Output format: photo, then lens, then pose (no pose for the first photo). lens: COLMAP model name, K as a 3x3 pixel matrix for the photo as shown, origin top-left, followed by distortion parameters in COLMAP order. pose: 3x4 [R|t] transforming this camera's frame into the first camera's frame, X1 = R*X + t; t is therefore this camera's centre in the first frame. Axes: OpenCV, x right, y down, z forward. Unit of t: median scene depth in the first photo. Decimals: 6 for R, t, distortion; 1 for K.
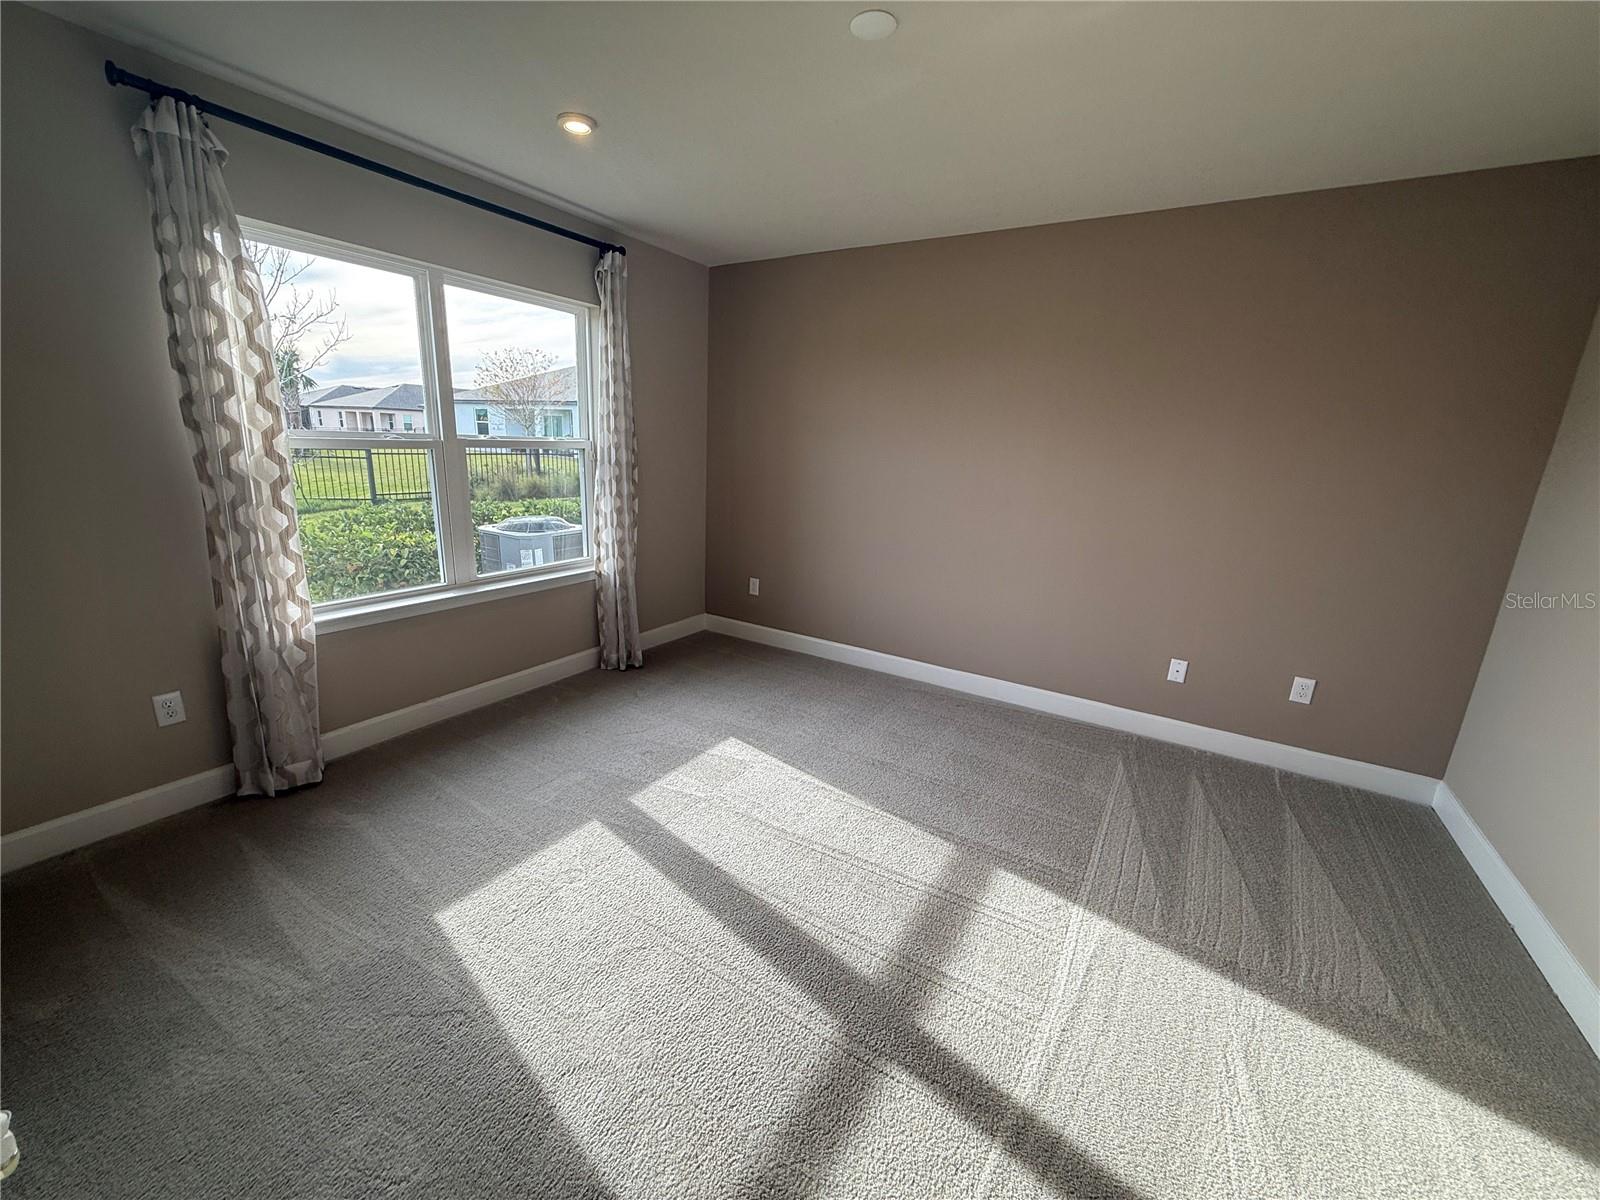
lens RADIAL K [[631.7, 0, 800.9], [0, 631.7, 601.1], [0, 0, 1]] dist [-0.001411, -0.000638]
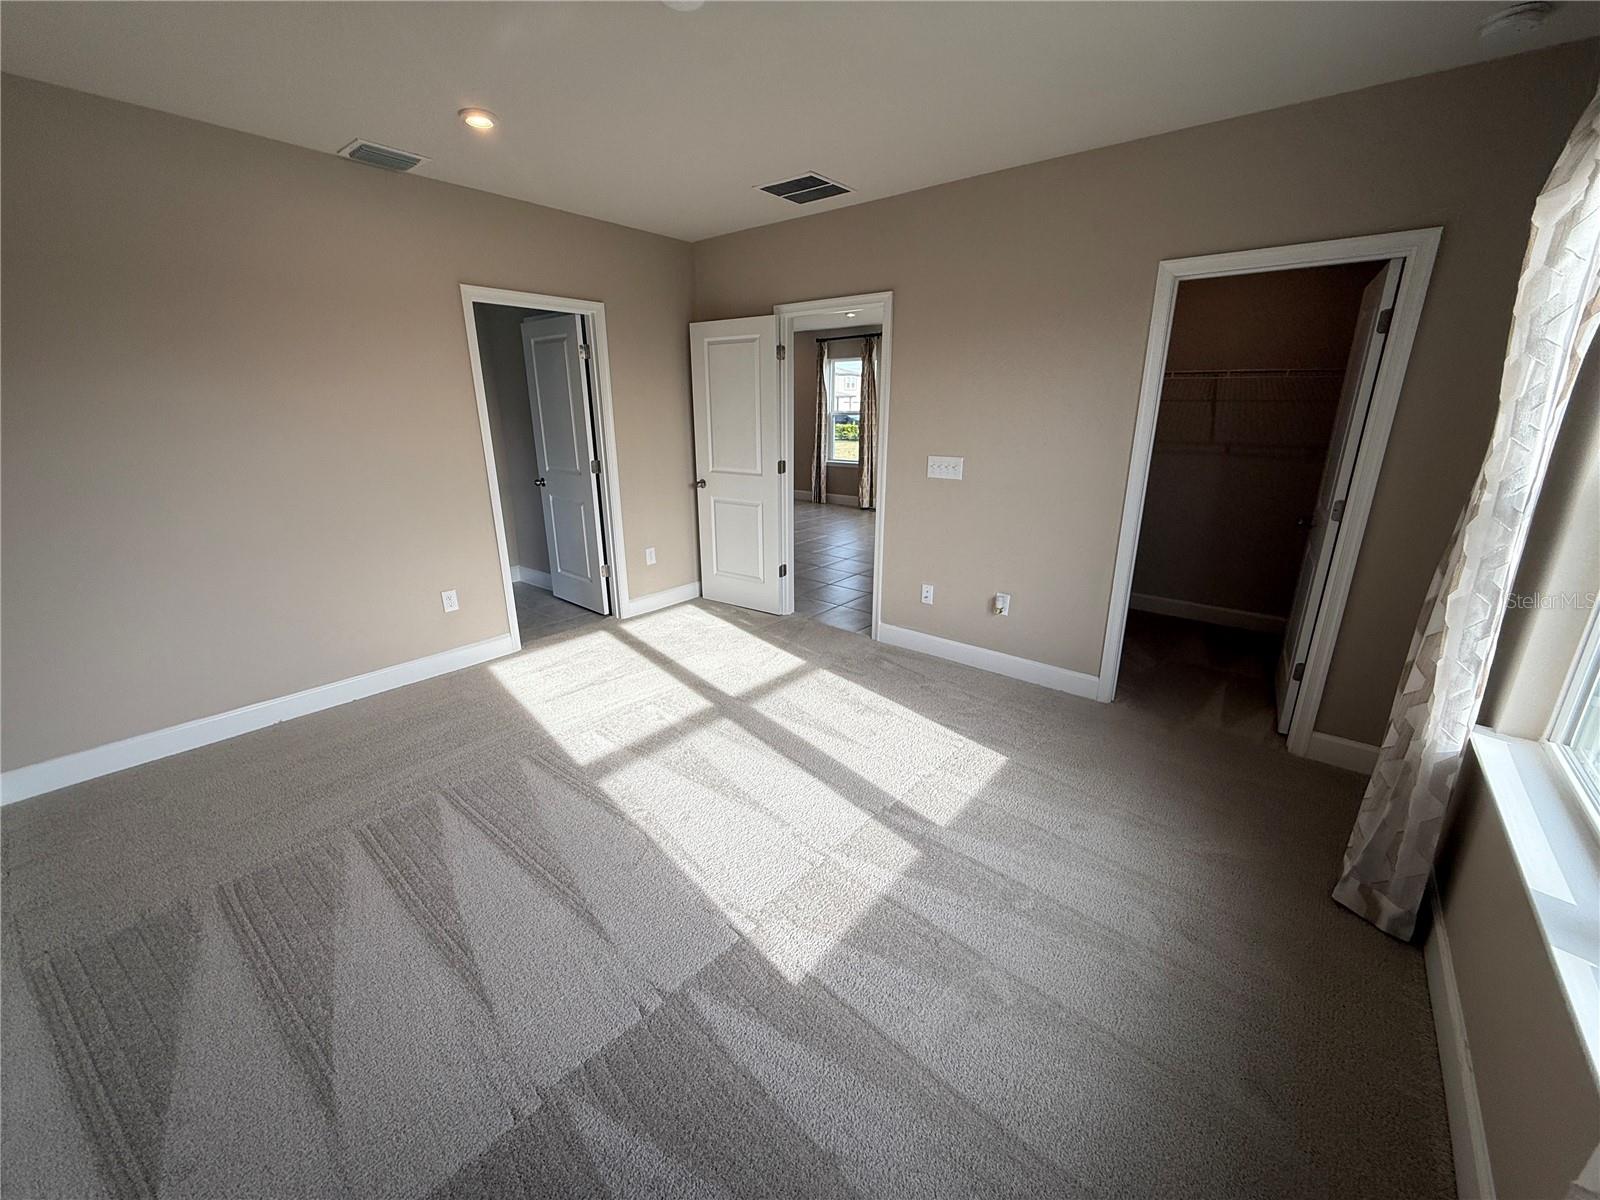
lens RADIAL K [[631.7, 0, 800.9], [0, 631.7, 601.1], [0, 0, 1]] dist [-0.001411, -0.000638]
pose [[-0.991199, -0.078965, 0.106253, -0.219701], [-0.011417, 0.850617, 0.525662, -0.517066], [-0.131889, 0.519823, -0.844032, 1.945533]]
